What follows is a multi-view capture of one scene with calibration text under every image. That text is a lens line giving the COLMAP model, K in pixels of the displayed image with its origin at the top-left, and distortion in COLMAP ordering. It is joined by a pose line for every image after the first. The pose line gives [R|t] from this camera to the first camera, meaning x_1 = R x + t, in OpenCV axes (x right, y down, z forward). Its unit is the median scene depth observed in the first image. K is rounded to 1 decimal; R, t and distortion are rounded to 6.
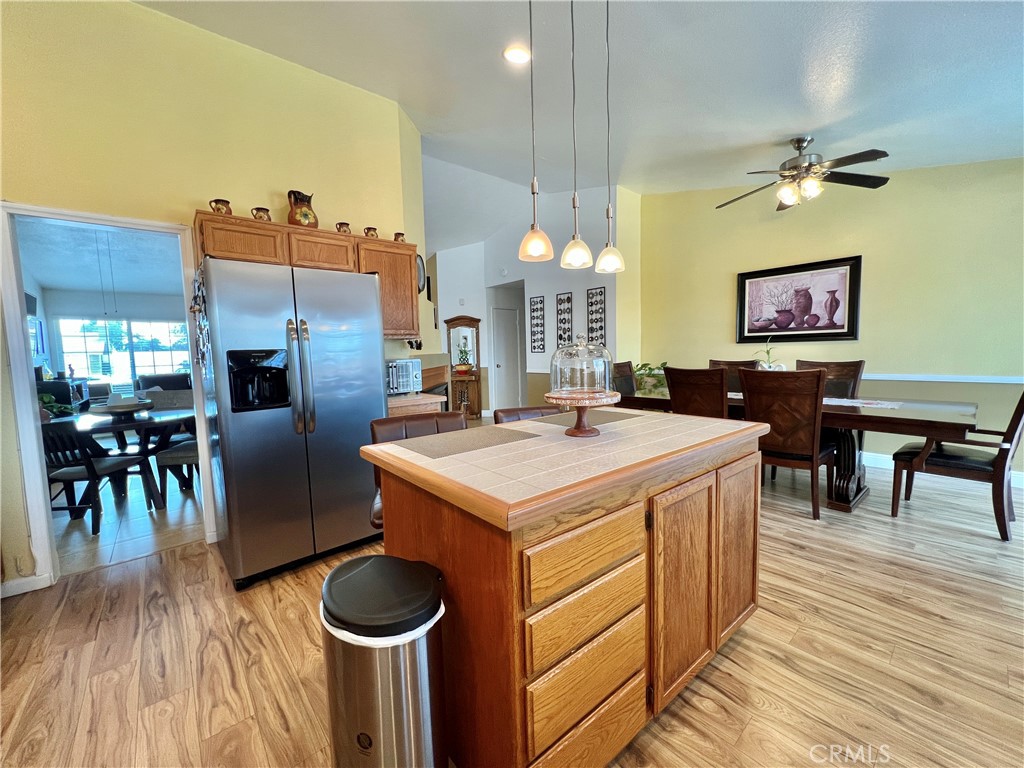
lens RADIAL K [[410.9, 0, 509.2], [0, 410.9, 380.0], [0, 0, 1]] dist [0.000105, -0.000846]
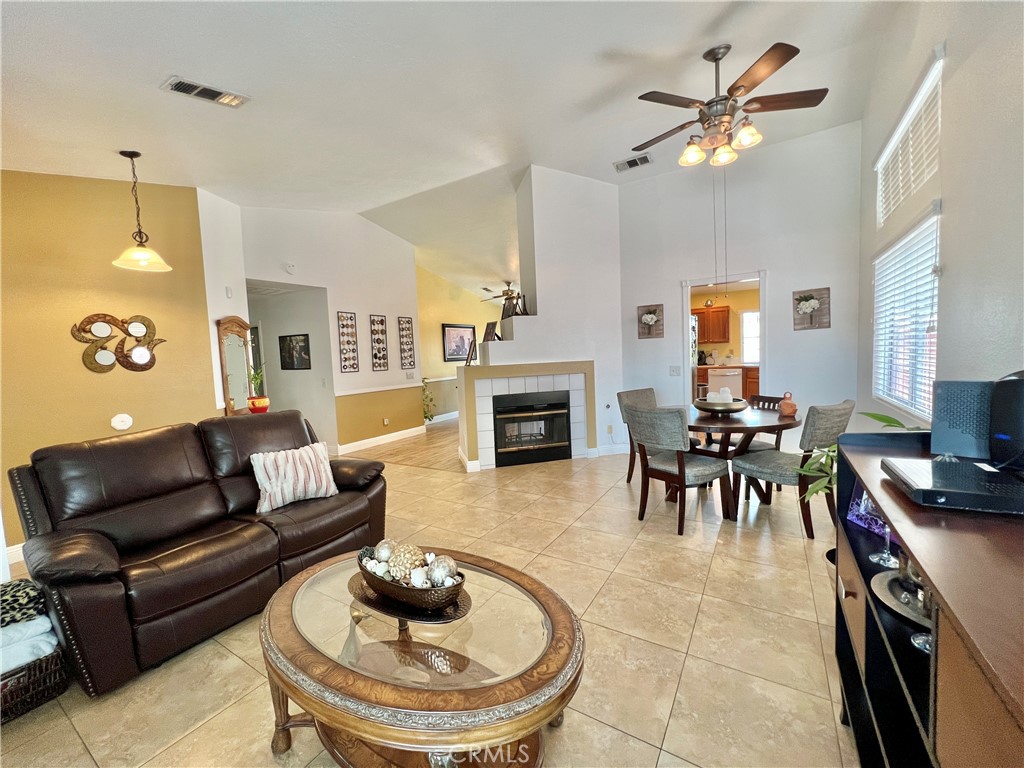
lens RADIAL K [[410.9, 0, 512.9], [0, 410.9, 384.0], [0, 0, 1]] dist [0.000105, -0.000846]
pose [[-0.300635, -0.027566, 0.953341, -1.319857], [0.123402, 0.990056, 0.067542, -0.082533], [-0.945722, 0.137950, -0.294243, 1.325728]]
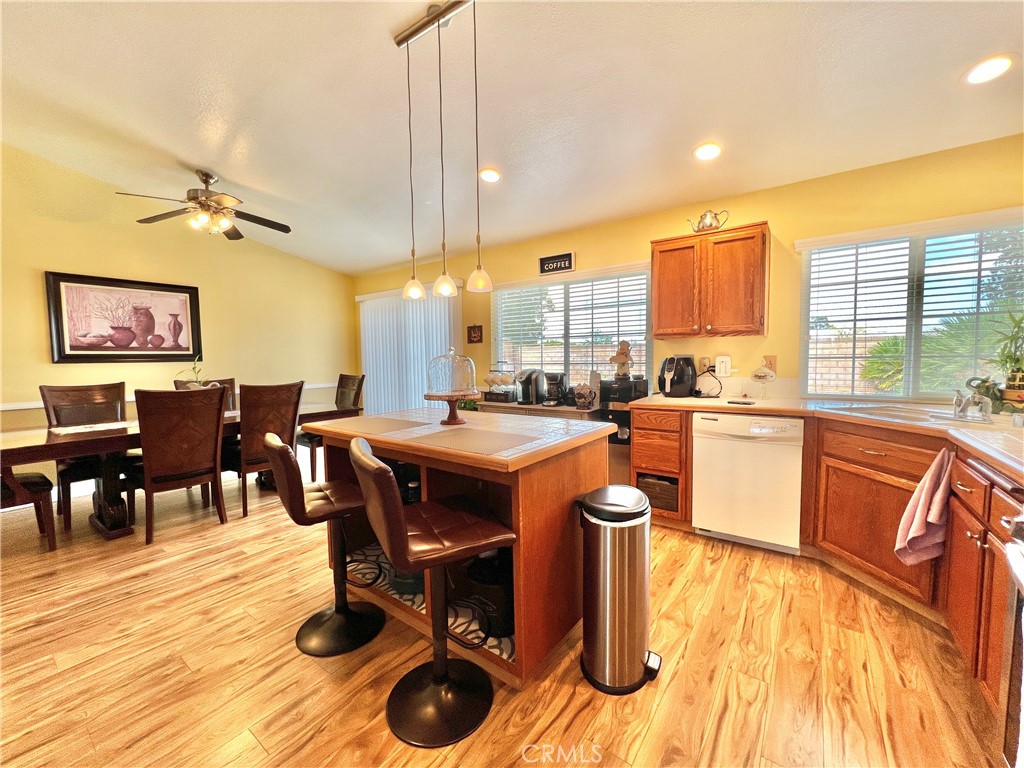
lens RADIAL K [[410.9, 0, 509.0], [0, 410.9, 384.8], [0, 0, 1]] dist [0.000105, -0.000846]
pose [[-0.215926, -0.037223, 0.975700, -0.385650], [0.090443, 0.994214, 0.057945, -0.018982], [-0.972212, 0.100757, -0.211310, 0.365974]]
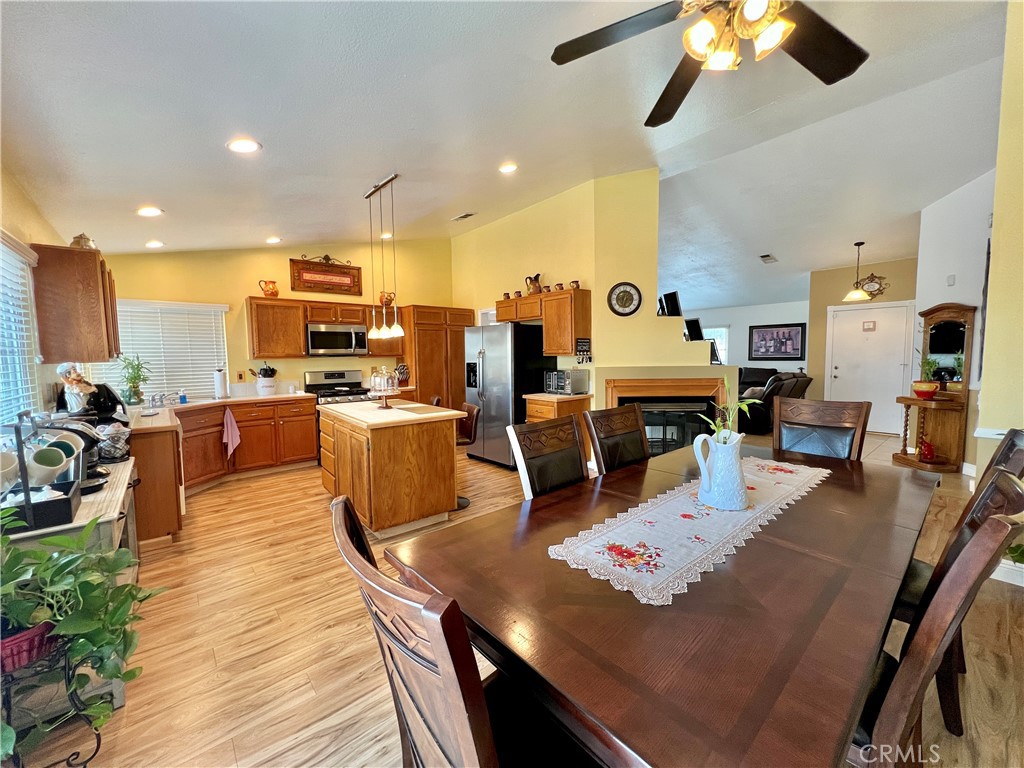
lens RADIAL K [[410.9, 0, 518.7], [0, 410.9, 381.2], [0, 0, 1]] dist [0.000105, -0.000846]
pose [[0.004542, 0.096567, -0.995316, 0.842399], [-0.057800, 0.993688, 0.096146, -0.100182], [0.998318, 0.057092, 0.010094, 0.581068]]
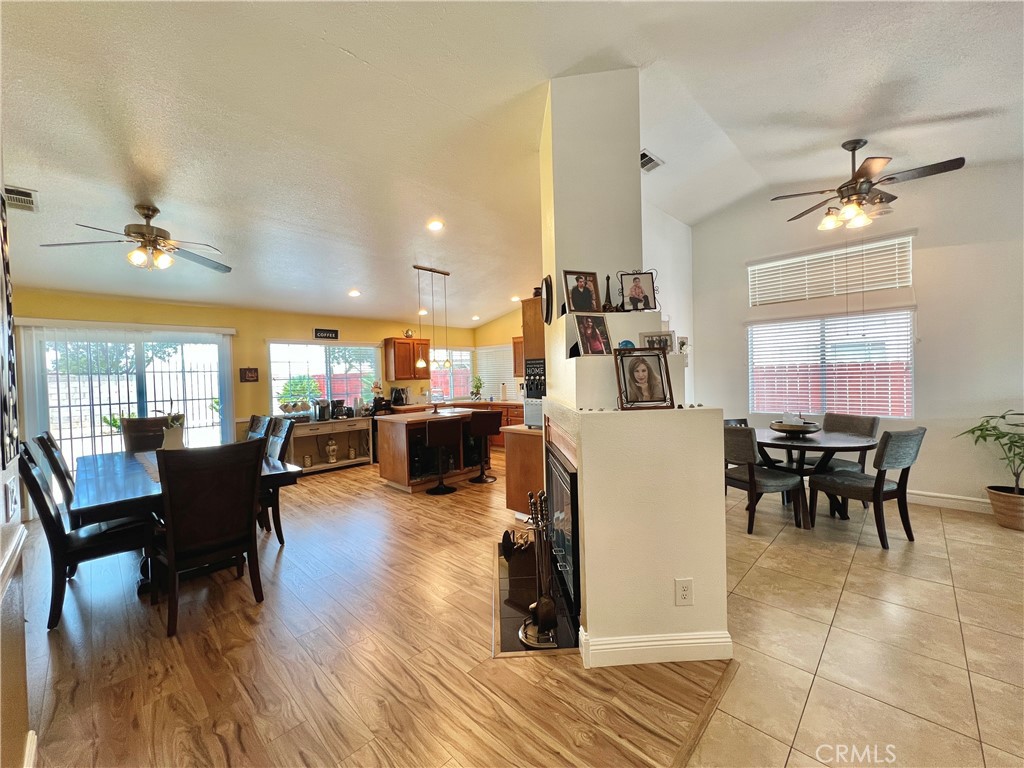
lens RADIAL K [[410.9, 0, 511.2], [0, 410.9, 383.3], [0, 0, 1]] dist [0.000105, -0.000846]
pose [[-0.994934, 0.054482, -0.084483, -0.064691], [0.046413, 0.994424, 0.094692, -0.147992], [0.089171, 0.090291, -0.991915, 1.542593]]
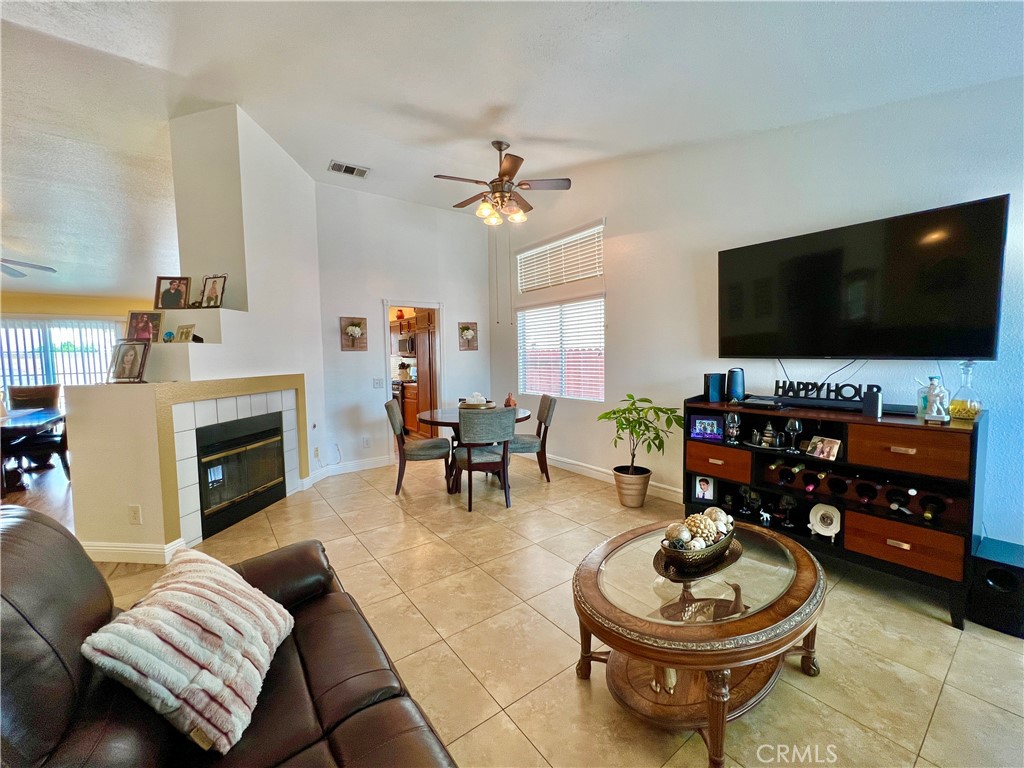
lens RADIAL K [[410.9, 0, 507.9], [0, 410.9, 384.4], [0, 0, 1]] dist [0.000105, -0.000846]
pose [[-0.996767, 0.041105, 0.069034, -0.862025], [0.050359, 0.989128, 0.138164, -0.125279], [-0.062604, 0.141194, -0.988000, 1.684624]]
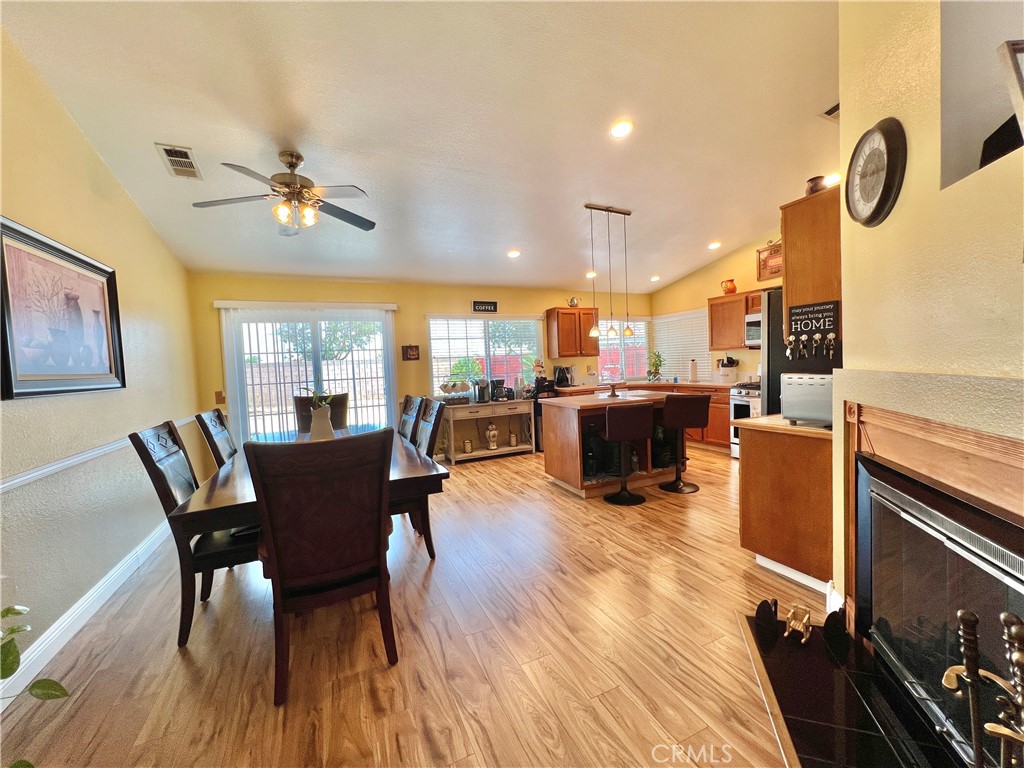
lens RADIAL K [[410.9, 0, 510.7], [0, 410.9, 383.1], [0, 0, 1]] dist [0.000105, -0.000846]
pose [[-0.957140, 0.053808, 0.284582, 0.014676], [0.088038, 0.990148, 0.108883, -0.109001], [-0.275919, 0.129270, -0.952448, 1.286484]]
